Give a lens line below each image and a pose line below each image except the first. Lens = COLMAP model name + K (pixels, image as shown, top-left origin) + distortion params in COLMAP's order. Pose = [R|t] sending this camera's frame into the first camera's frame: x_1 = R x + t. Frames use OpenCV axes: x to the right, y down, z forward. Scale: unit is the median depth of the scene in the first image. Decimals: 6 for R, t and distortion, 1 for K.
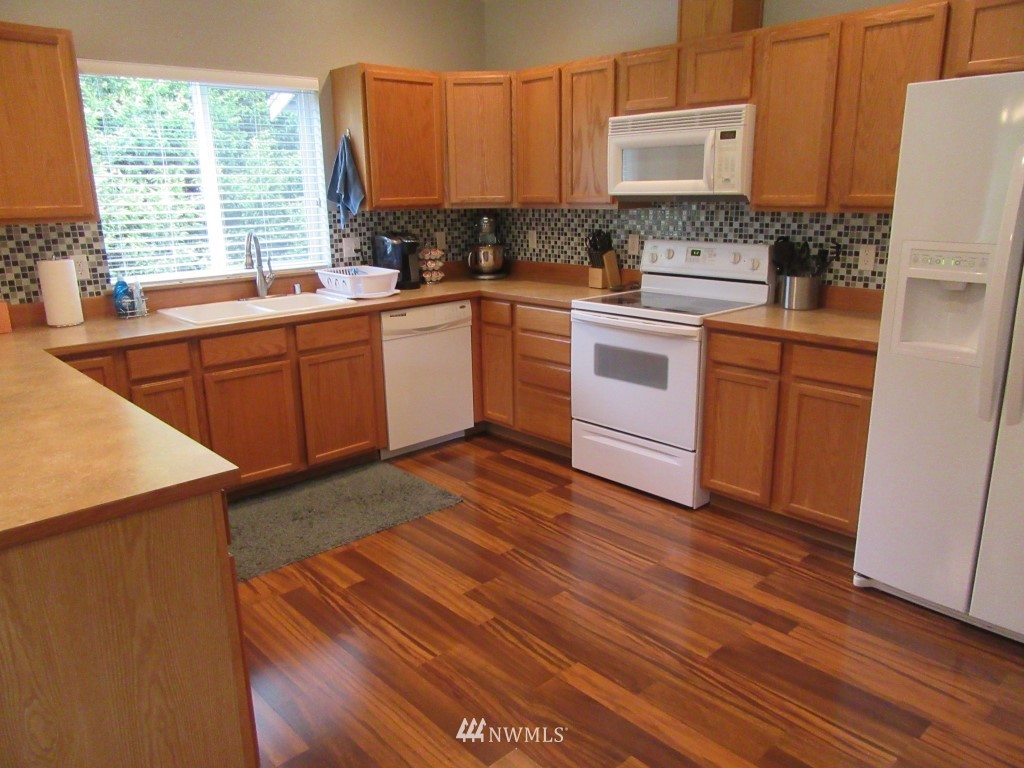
lens RADIAL K [[755.2, 0, 519.3], [0, 755.2, 384.9], [0, 0, 1]] dist [-0.013607, 0.018524]
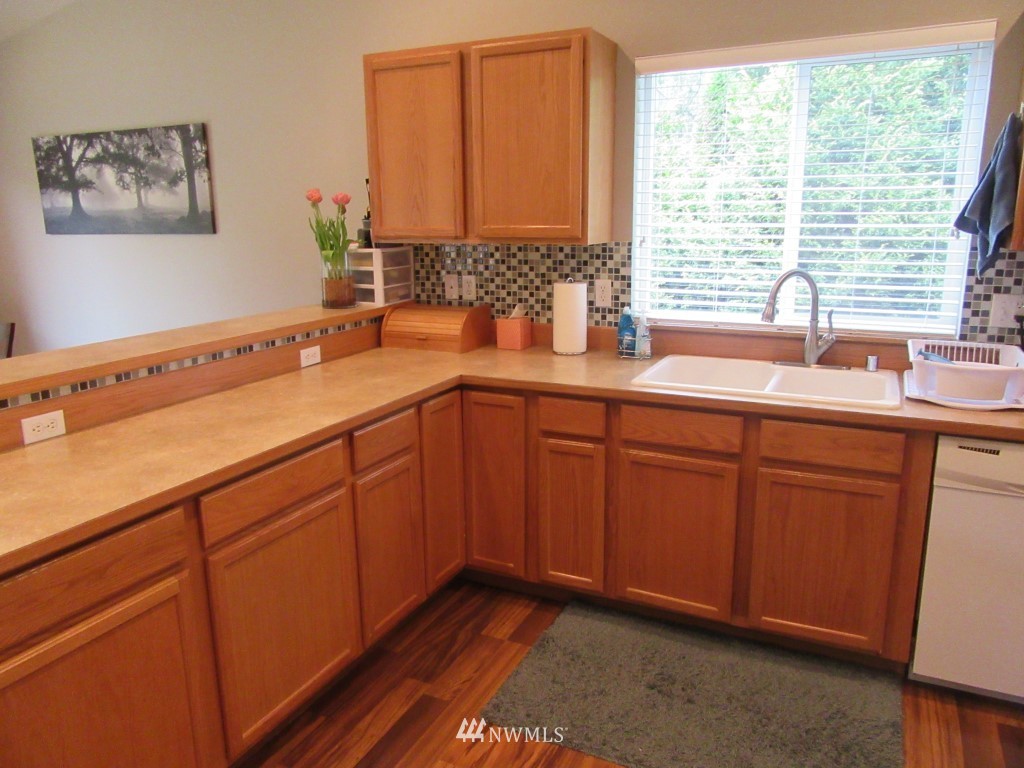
lens RADIAL K [[755.2, 0, 510.6], [0, 755.2, 378.8], [0, 0, 1]] dist [-0.013607, 0.018524]
pose [[0.358682, 0.220846, -0.906959, 0.214755], [-0.233845, 0.961887, 0.141740, -0.156301], [0.903694, 0.161248, 0.396656, 0.546630]]
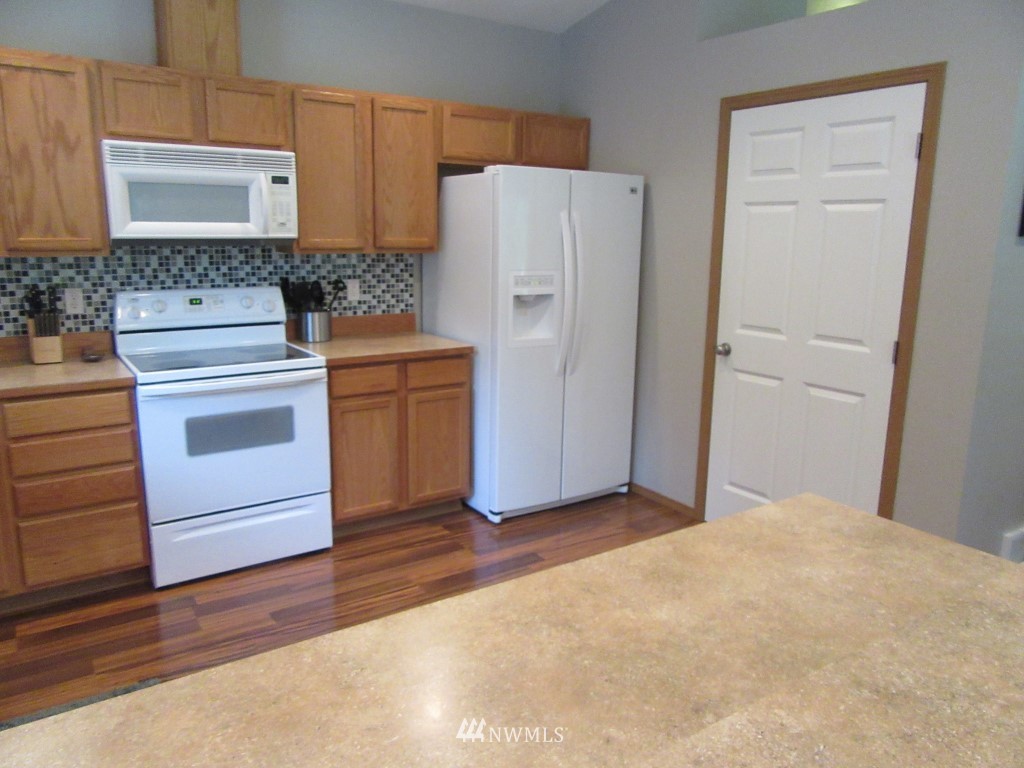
lens RADIAL K [[755.2, 0, 507.7], [0, 755.2, 386.6], [0, 0, 1]] dist [-0.013607, 0.018524]
pose [[0.158369, -0.188461, 0.969227, -0.653571], [0.235731, 0.960446, 0.148236, -0.132859], [-0.958827, 0.205001, 0.196531, 0.523599]]
